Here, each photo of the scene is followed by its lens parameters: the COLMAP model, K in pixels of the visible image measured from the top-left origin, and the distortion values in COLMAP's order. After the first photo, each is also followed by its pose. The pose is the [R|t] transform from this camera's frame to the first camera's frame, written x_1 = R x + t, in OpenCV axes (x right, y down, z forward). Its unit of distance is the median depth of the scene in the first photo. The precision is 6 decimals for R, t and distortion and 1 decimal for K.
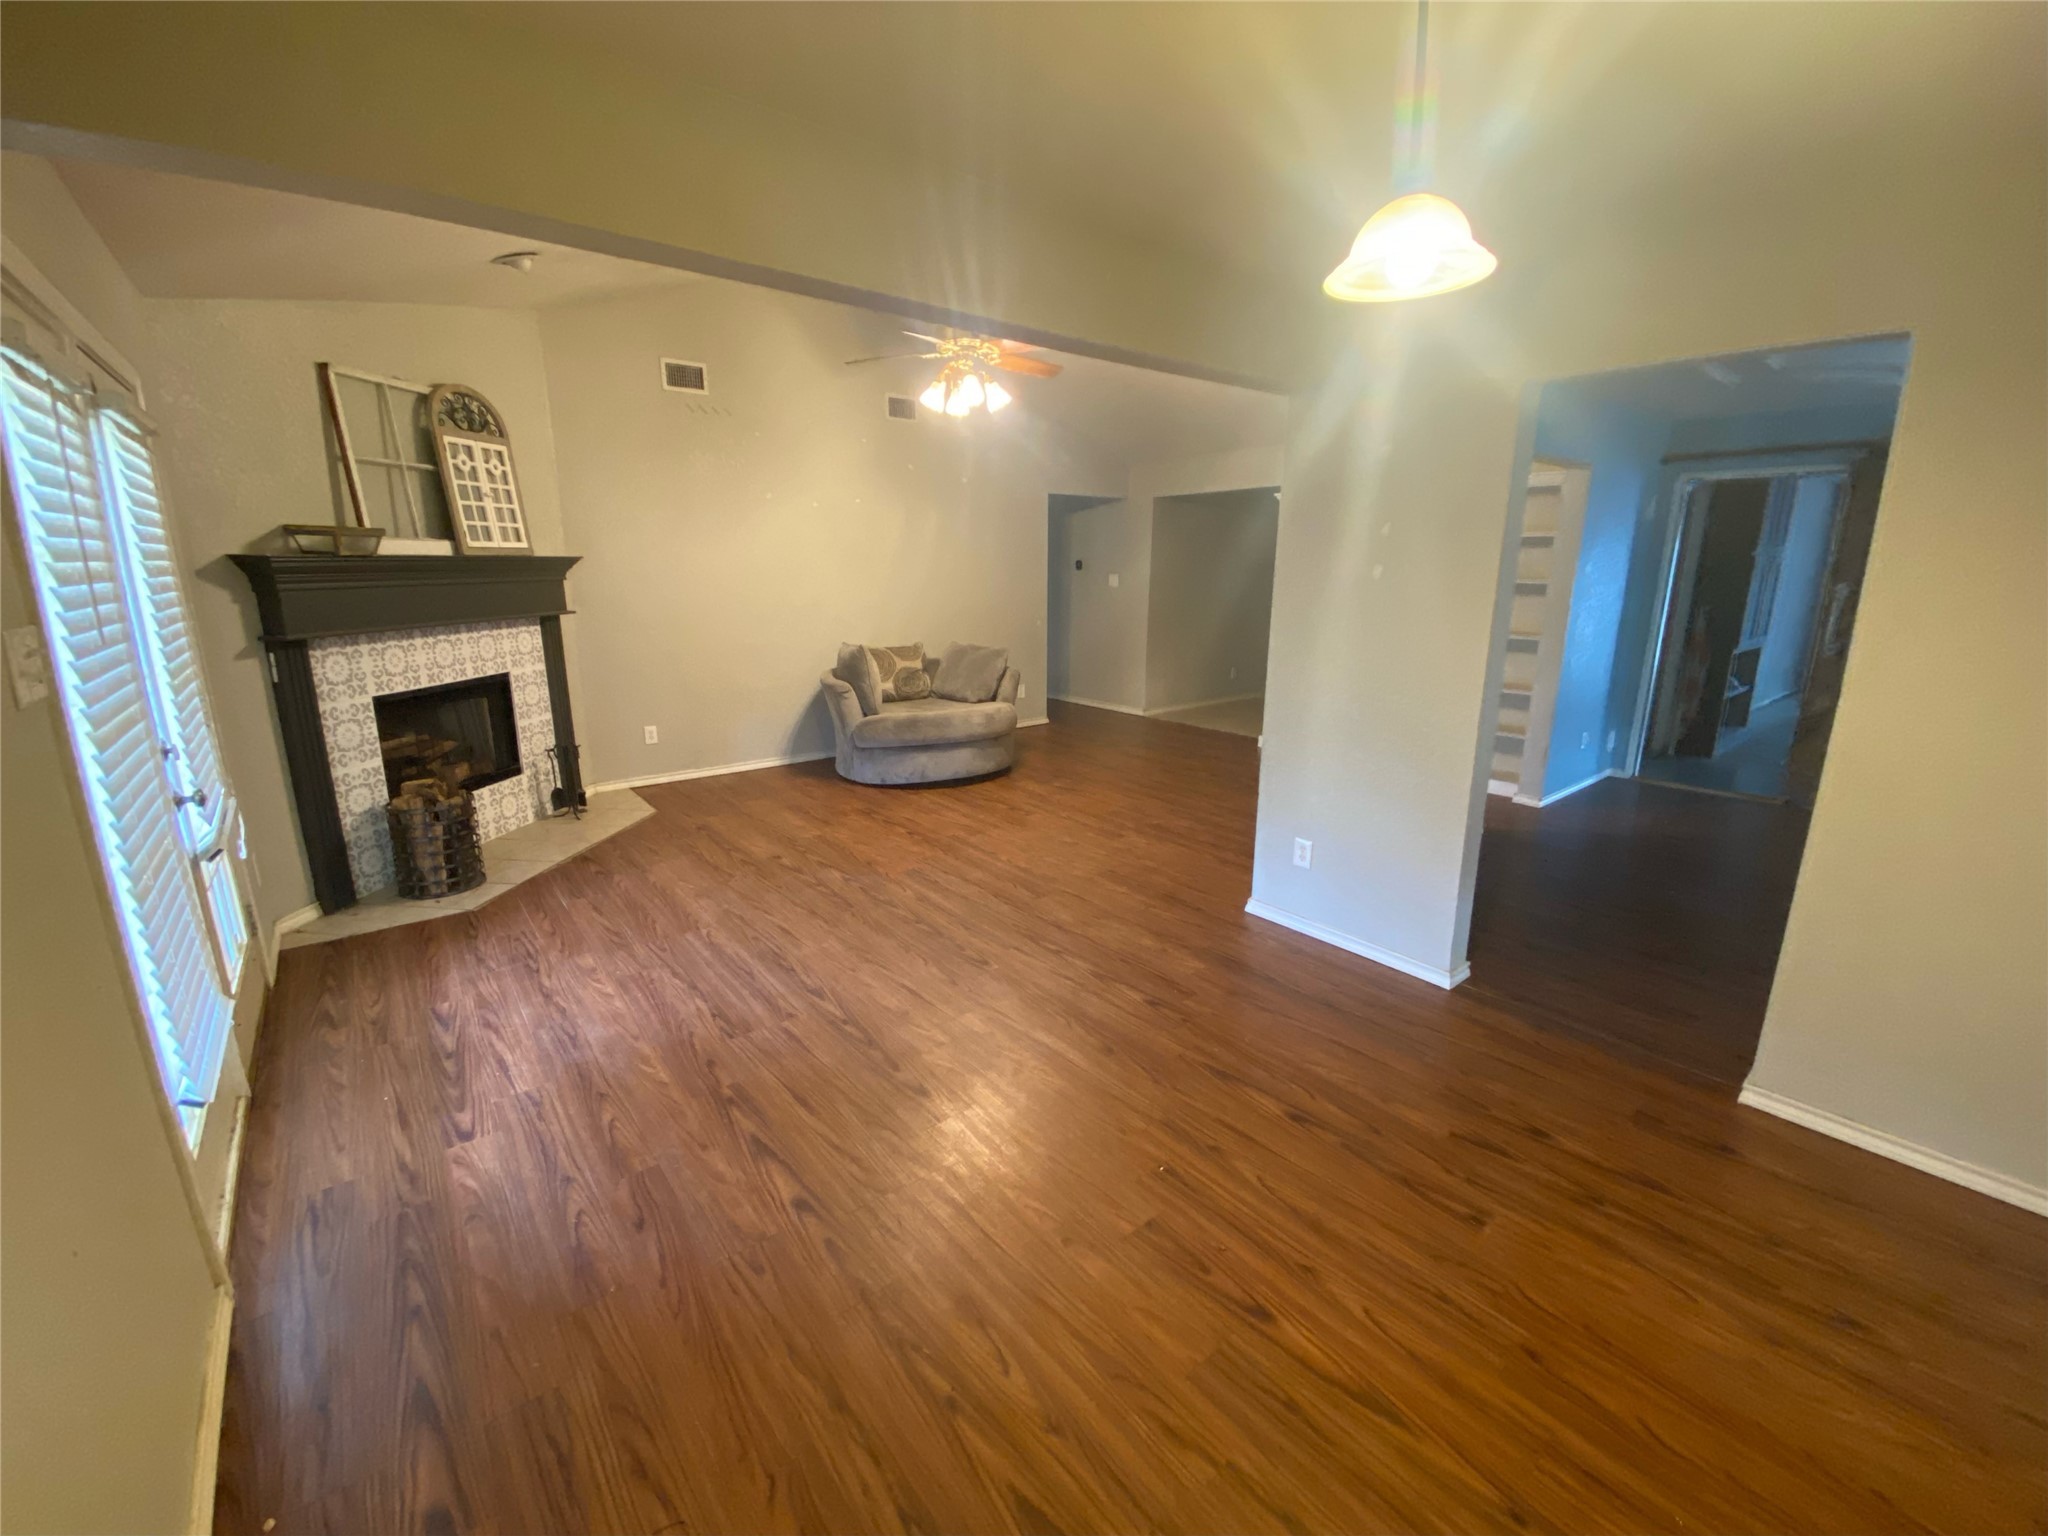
lens RADIAL K [[833.6, 0, 1021.0], [0, 833.6, 760.3], [0, 0, 1]] dist [0.052997, -0.034505]
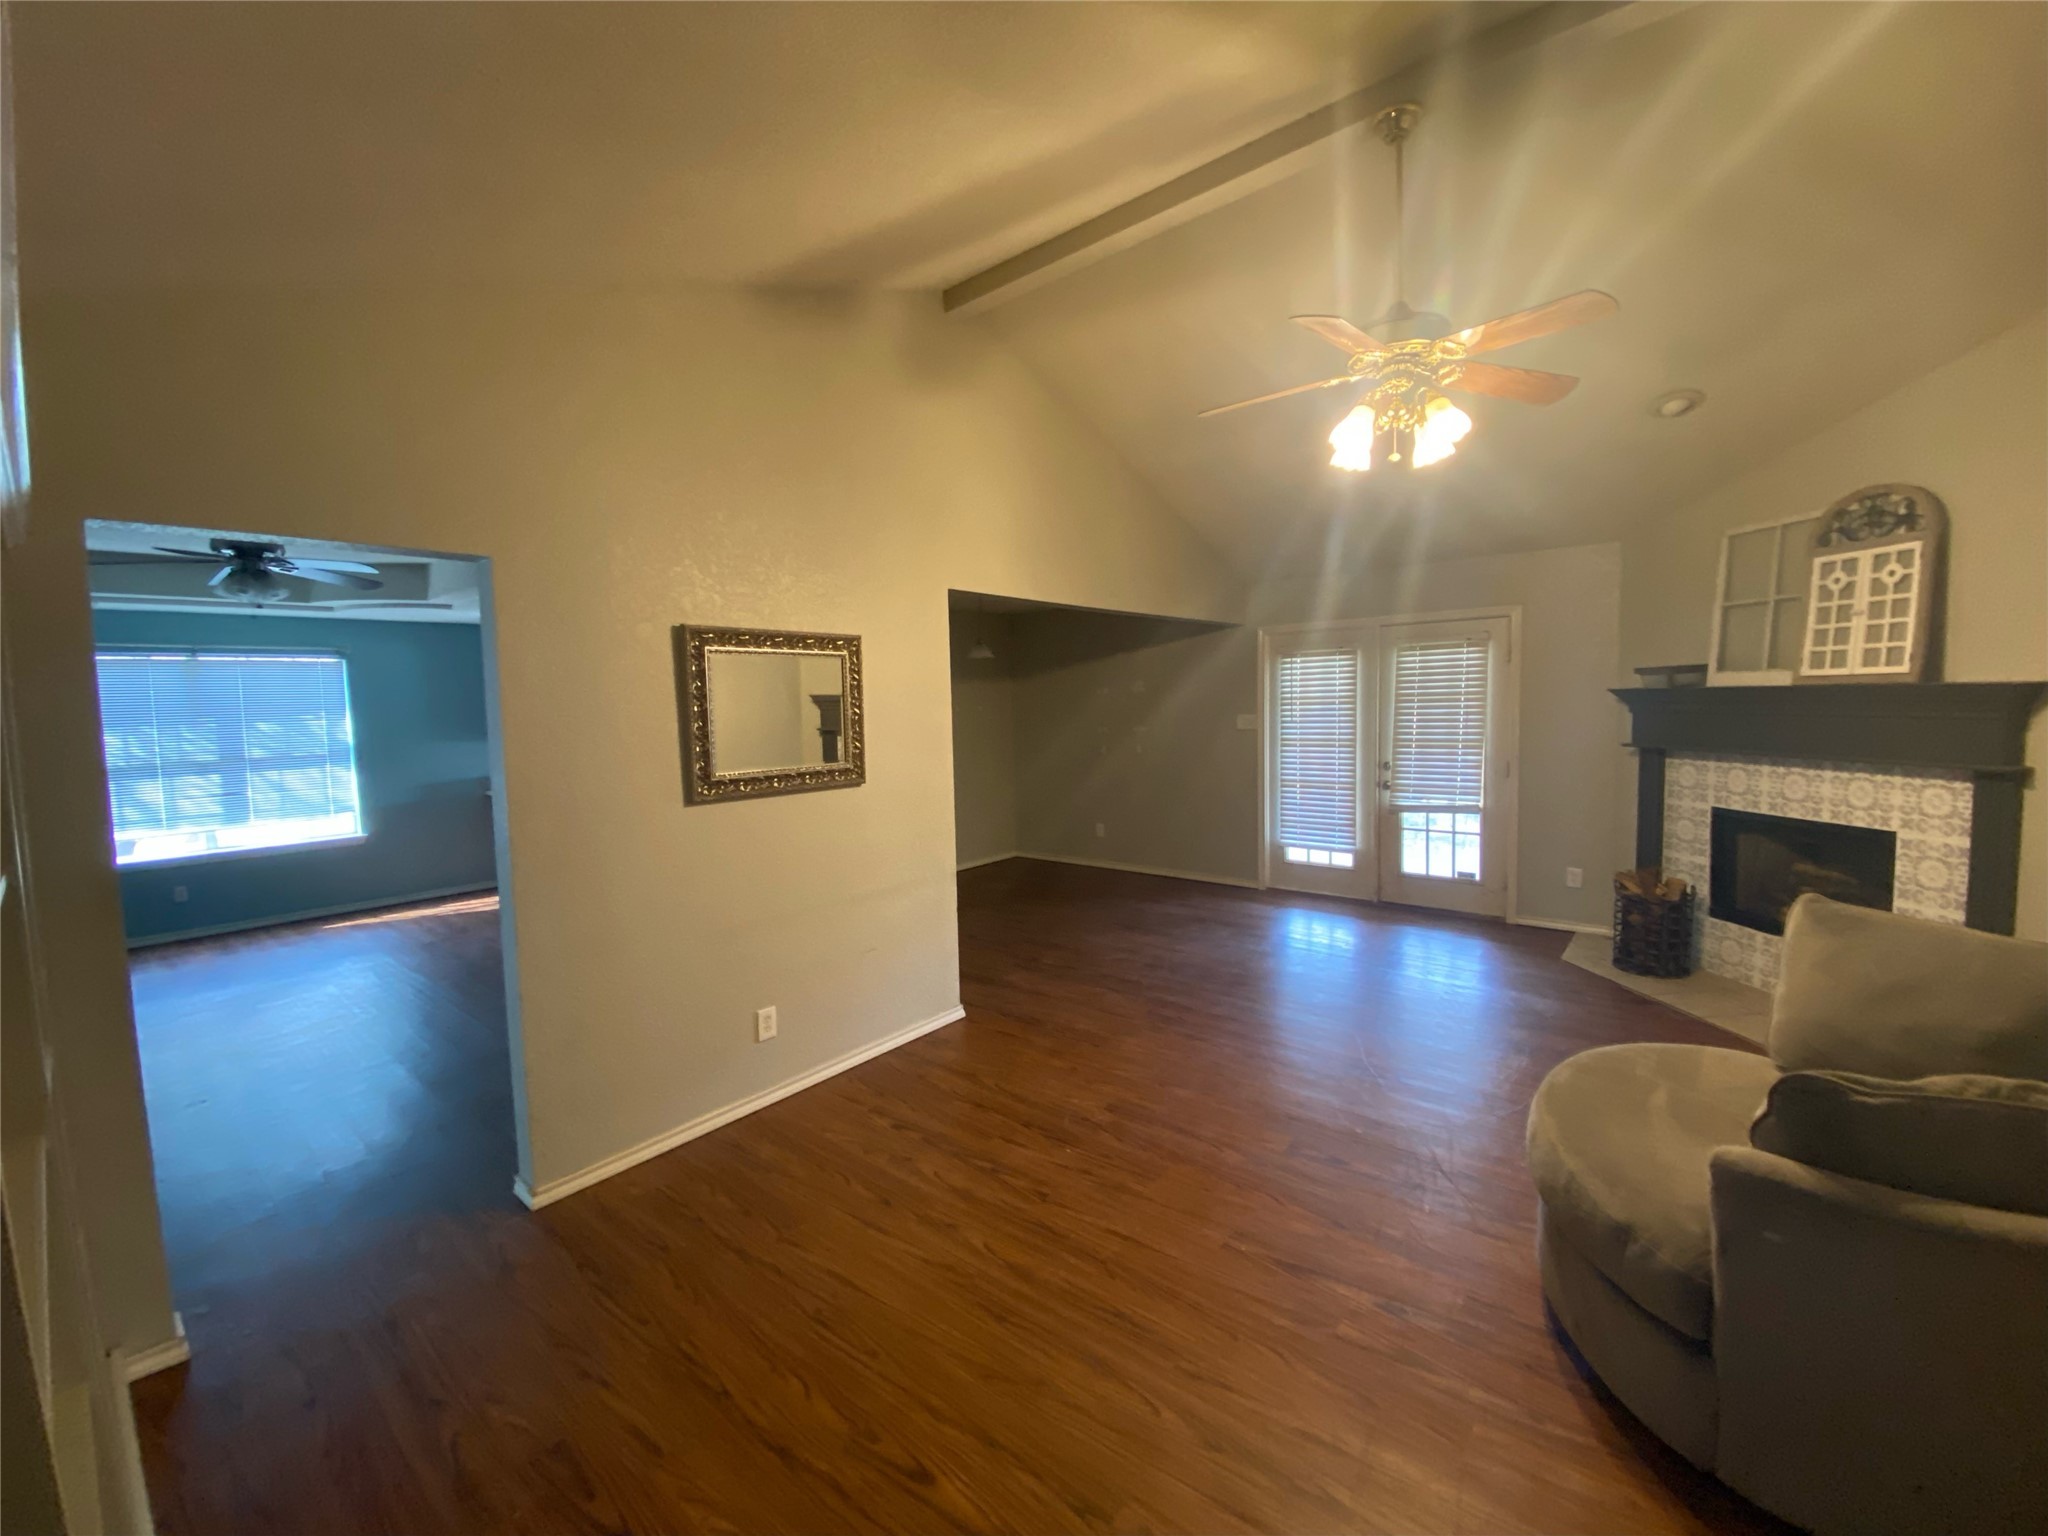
lens RADIAL K [[833.6, 0, 1021.0], [0, 833.6, 760.3], [0, 0, 1]] dist [0.052997, -0.034505]
pose [[-0.979982, 0.048450, -0.193100, 0.346085], [-0.011243, 0.954920, 0.296651, -0.428733], [0.198768, 0.292884, -0.935260, 1.722357]]
